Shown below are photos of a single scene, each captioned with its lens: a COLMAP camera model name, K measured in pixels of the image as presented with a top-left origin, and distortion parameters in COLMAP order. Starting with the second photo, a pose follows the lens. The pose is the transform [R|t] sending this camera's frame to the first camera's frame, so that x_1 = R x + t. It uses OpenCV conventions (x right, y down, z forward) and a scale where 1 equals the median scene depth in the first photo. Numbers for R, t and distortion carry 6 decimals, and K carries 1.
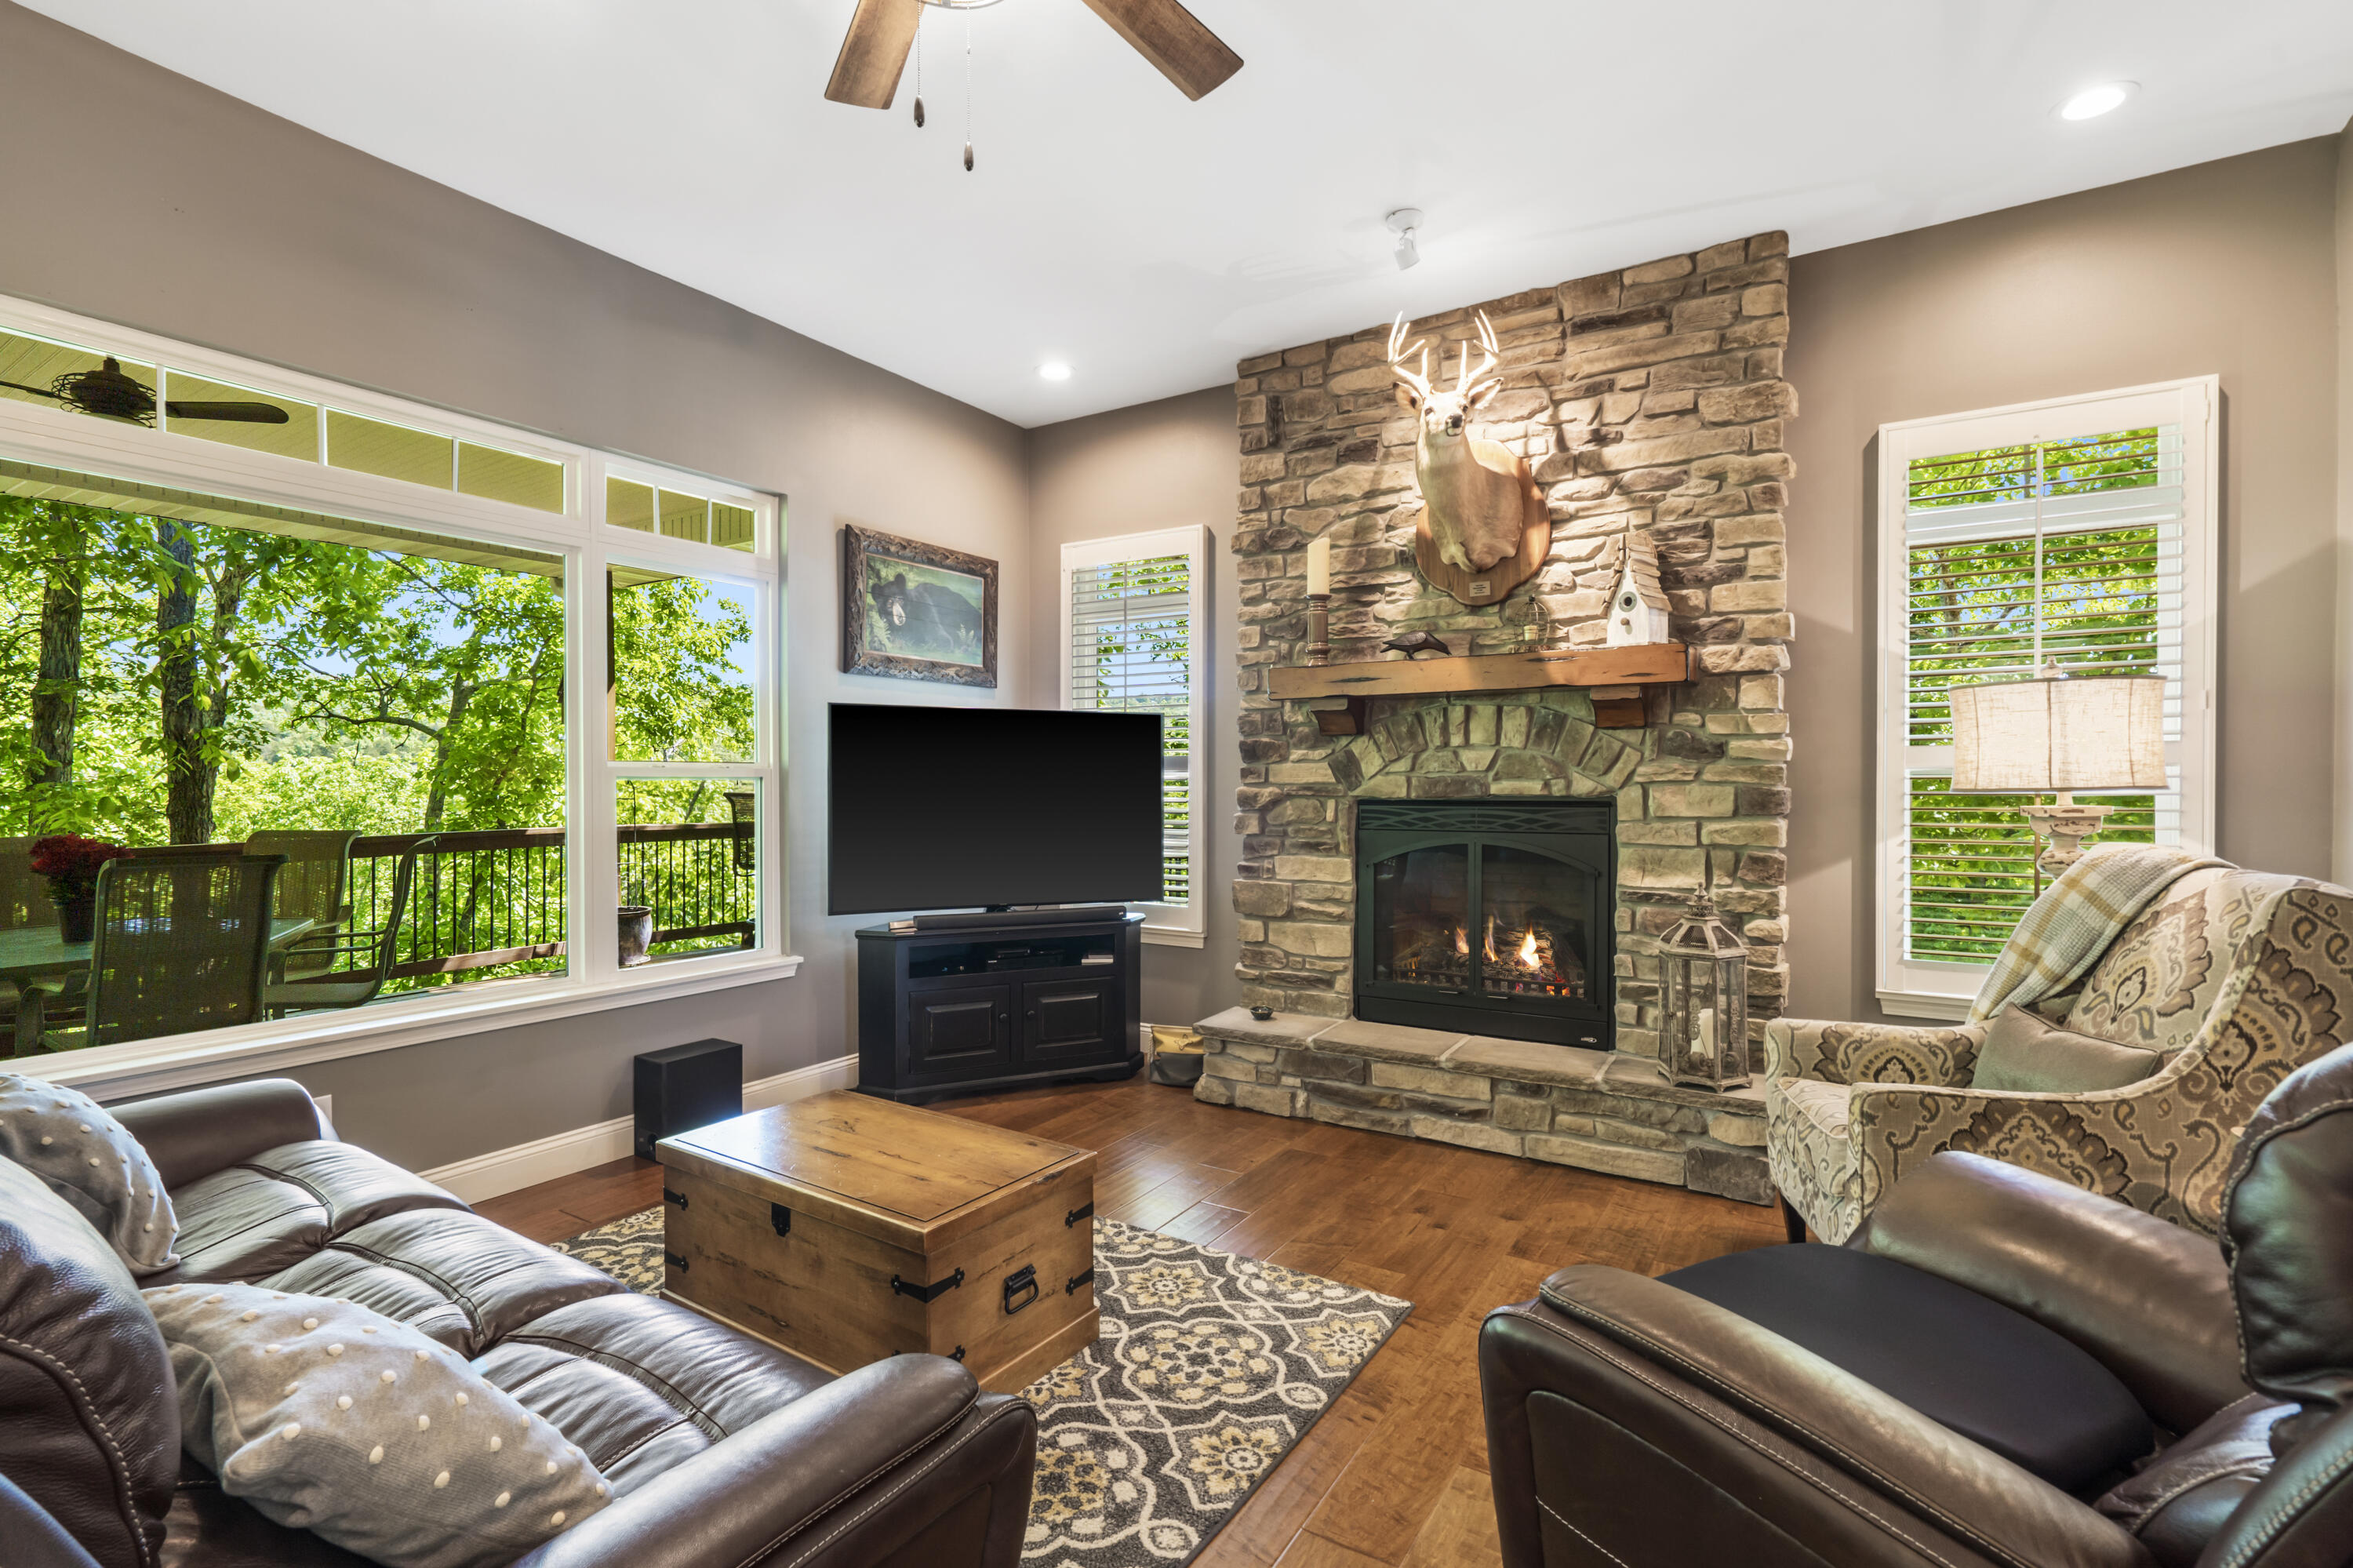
lens RADIAL K [[1099.0, 0, 1154.9], [0, 1099.0, 795.1], [0, 0, 1]] dist [-0.004355, 0.004722]
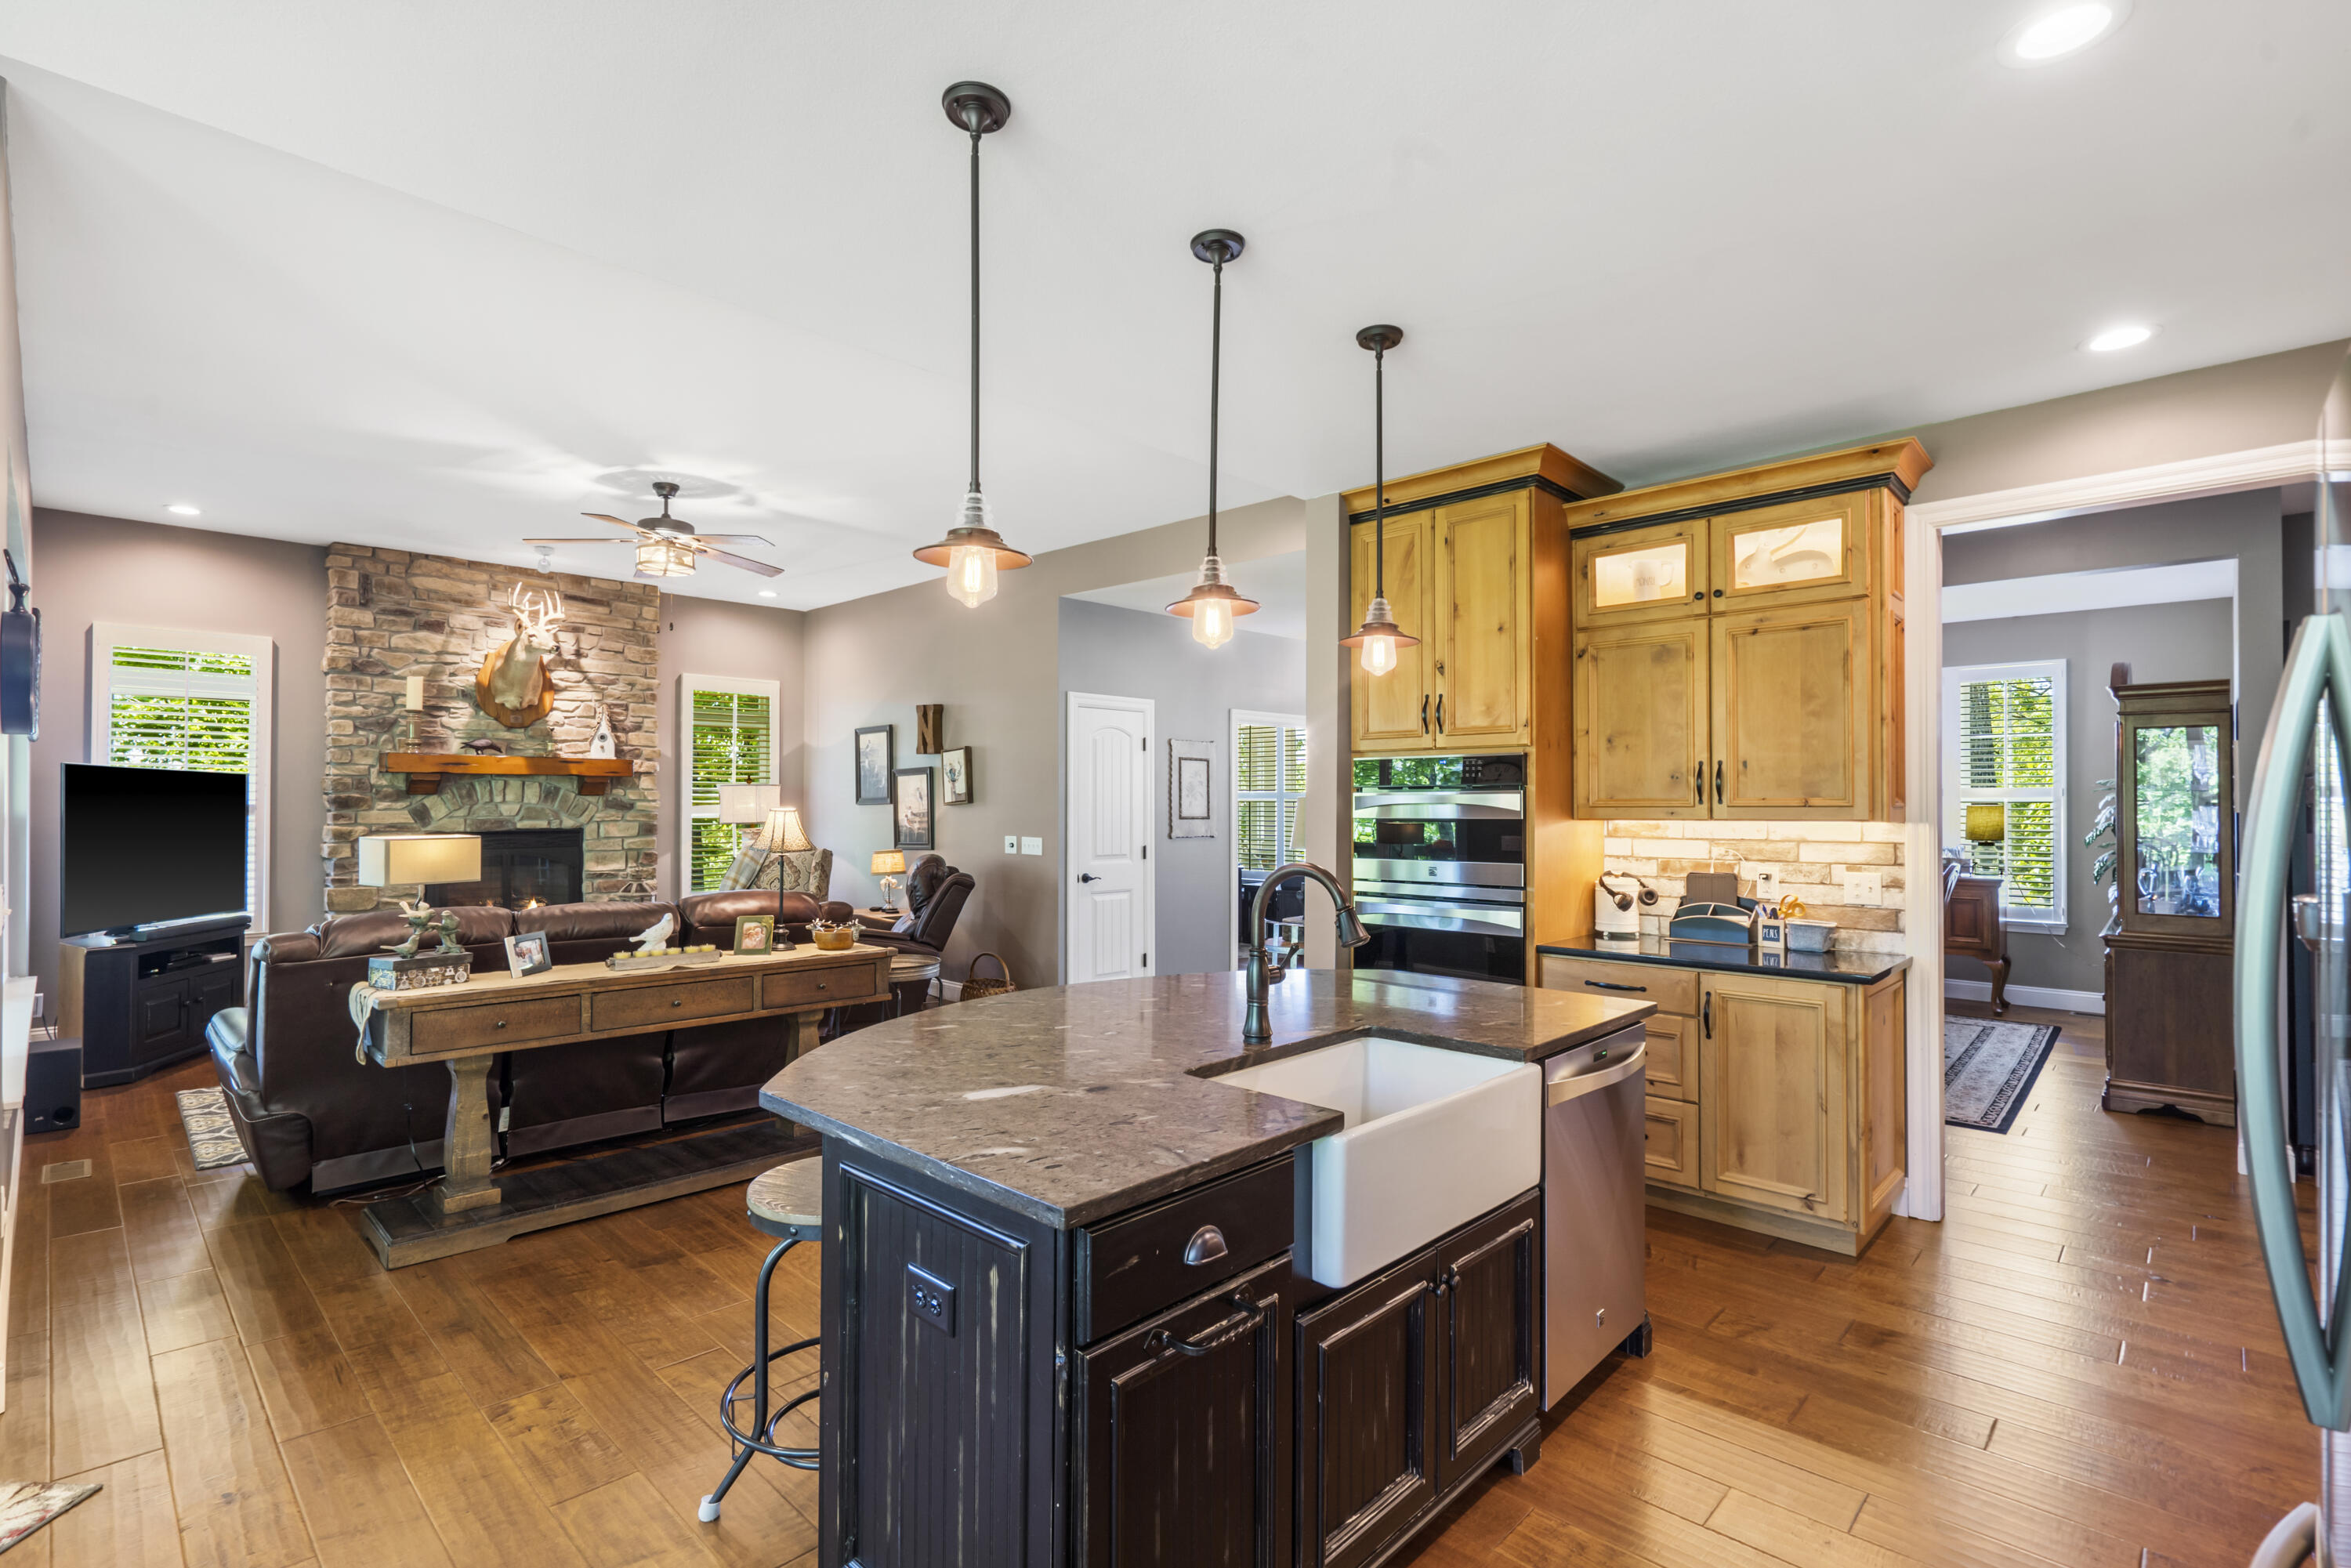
lens RADIAL K [[1098.0, 0, 1151.3], [0, 1098.0, 787.8], [0, 0, 1]] dist [-0.004355, 0.004722]
pose [[0.209963, 0.015945, 0.977579, -1.344912], [0.009969, 0.999780, -0.018448, -0.024560], [-0.977659, 0.013619, 0.209758, -0.469114]]
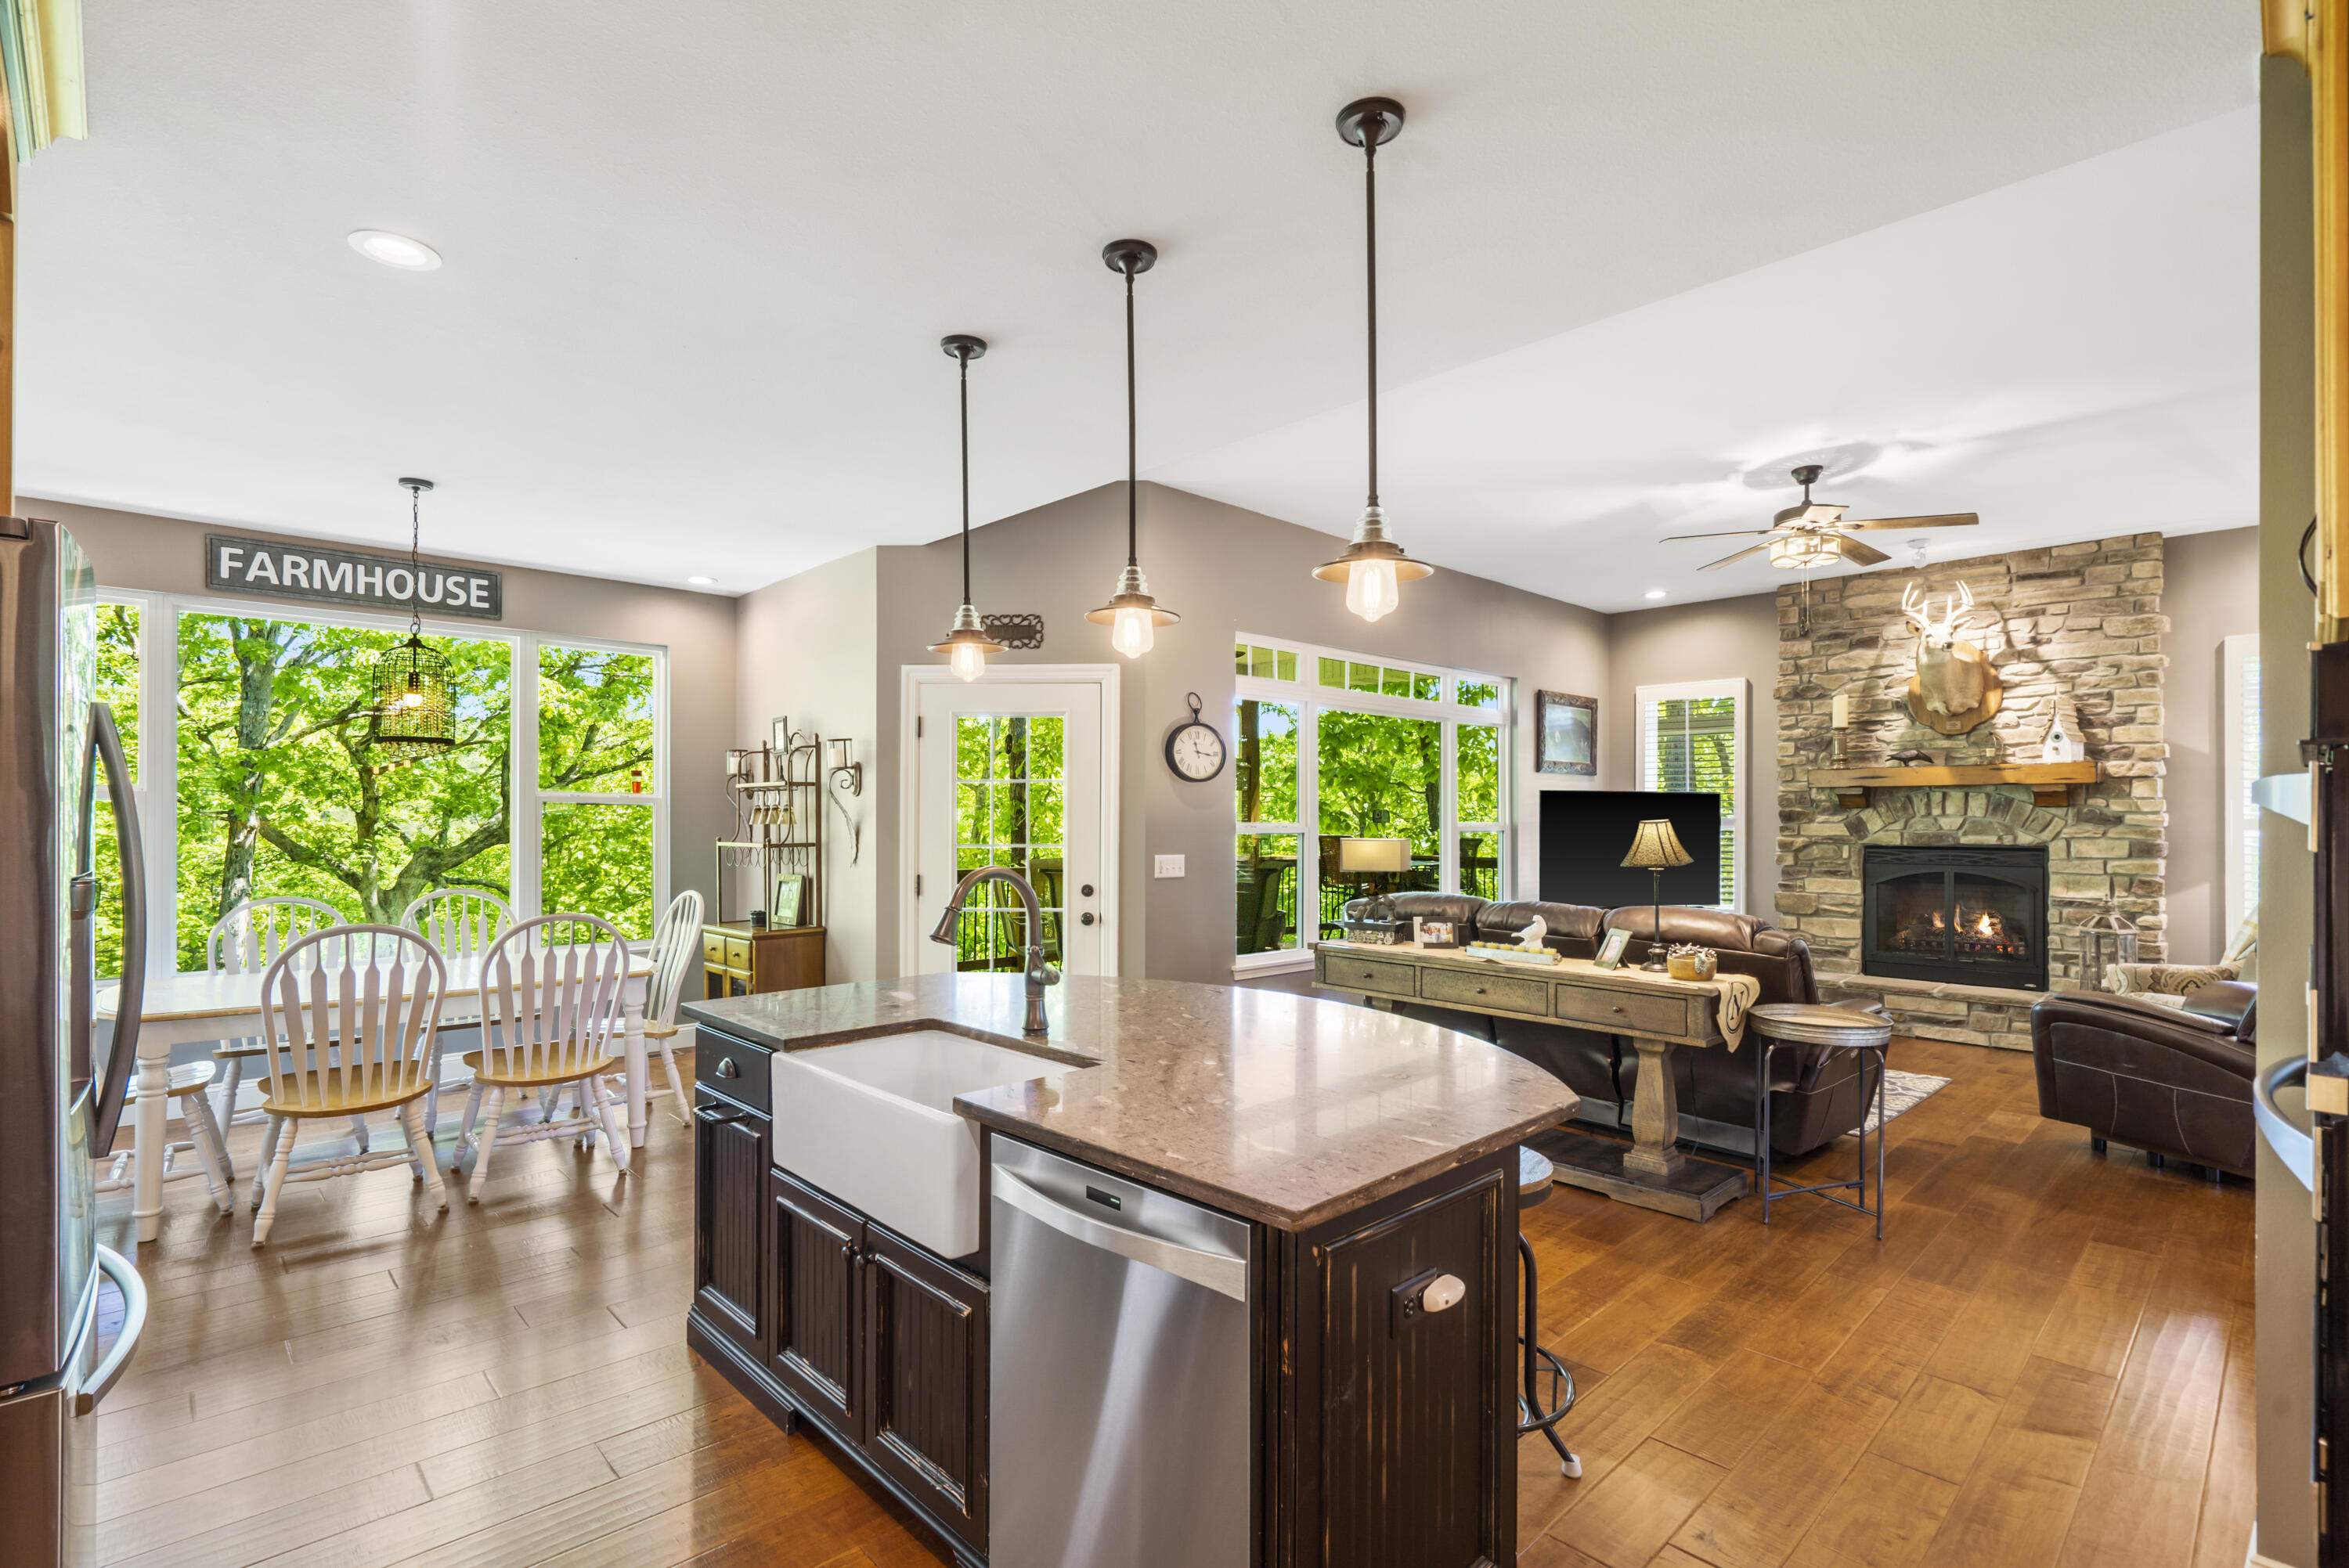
lens RADIAL K [[1097.0, 0, 1145.8], [0, 1097.0, 815.2], [0, 0, 1]] dist [-0.004355, 0.004722]
pose [[0.968984, 0.000749, -0.247123, -0.526313], [-0.004290, 0.999896, -0.013791, -0.016293], [0.247087, 0.014424, 0.968886, -1.018542]]
